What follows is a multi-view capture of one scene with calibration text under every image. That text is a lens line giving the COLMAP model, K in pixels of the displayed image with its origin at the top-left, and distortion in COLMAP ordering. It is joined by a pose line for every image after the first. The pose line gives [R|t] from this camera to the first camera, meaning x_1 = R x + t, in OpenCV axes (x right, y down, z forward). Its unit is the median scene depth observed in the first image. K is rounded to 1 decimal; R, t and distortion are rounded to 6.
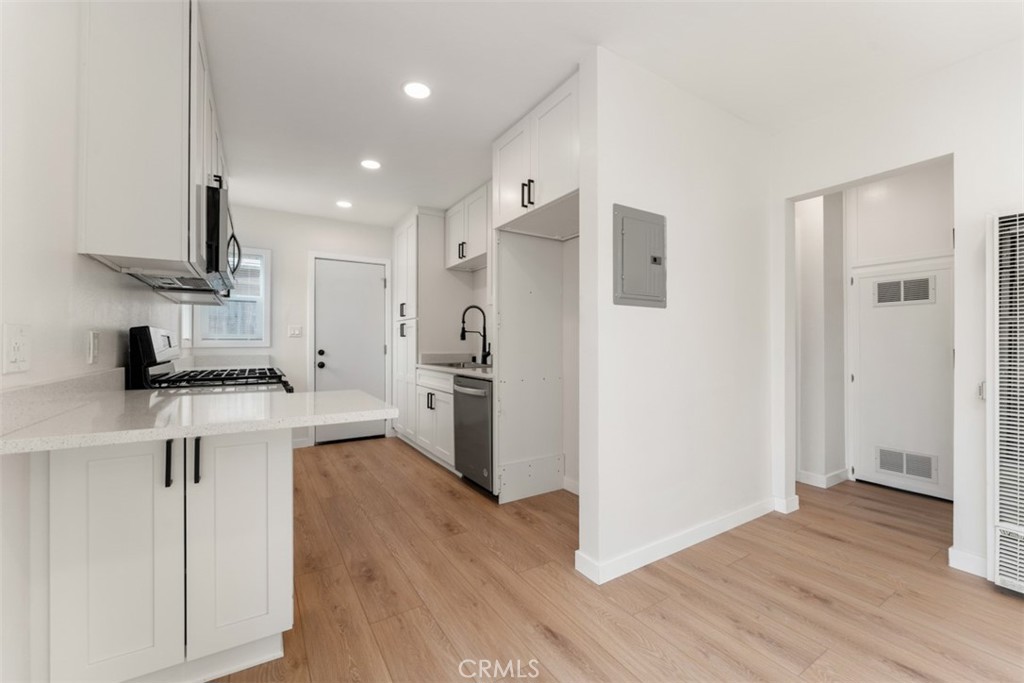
lens RADIAL K [[413.4, 0, 512.0], [0, 413.4, 341.5], [0, 0, 1]] dist [-0.003225, -0.000368]
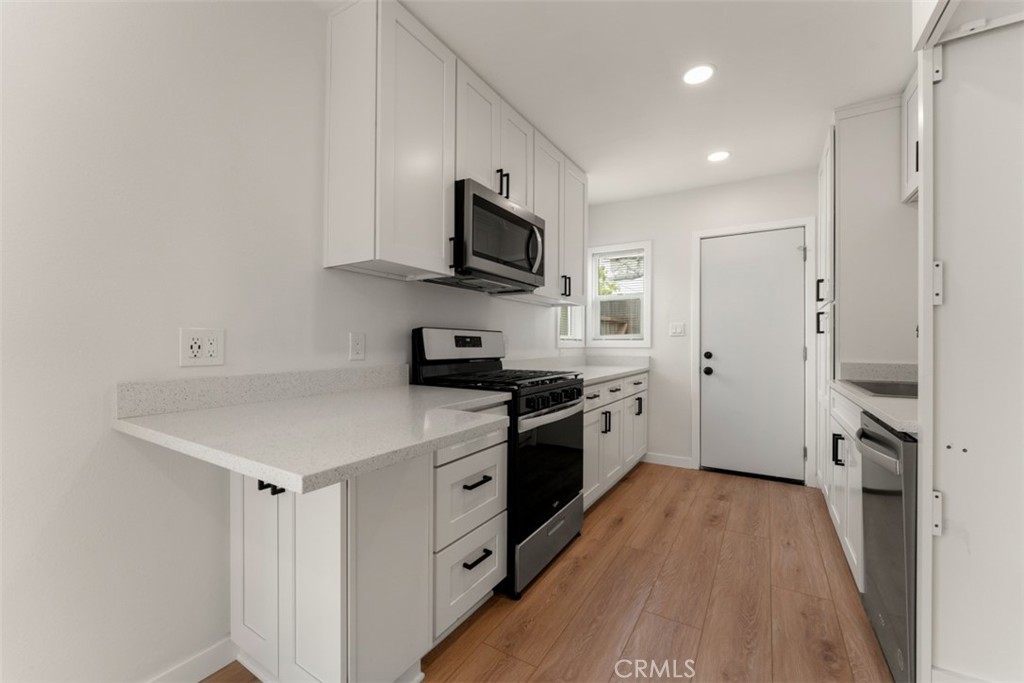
lens RADIAL K [[413.4, 0, 512.0], [0, 413.4, 341.5], [0, 0, 1]] dist [-0.003225, -0.000368]
pose [[0.444648, -0.001749, -0.895704, 0.095935], [0.001917, 0.999998, -0.001001, 0.000109], [0.895703, -0.001272, 0.444650, 0.341711]]
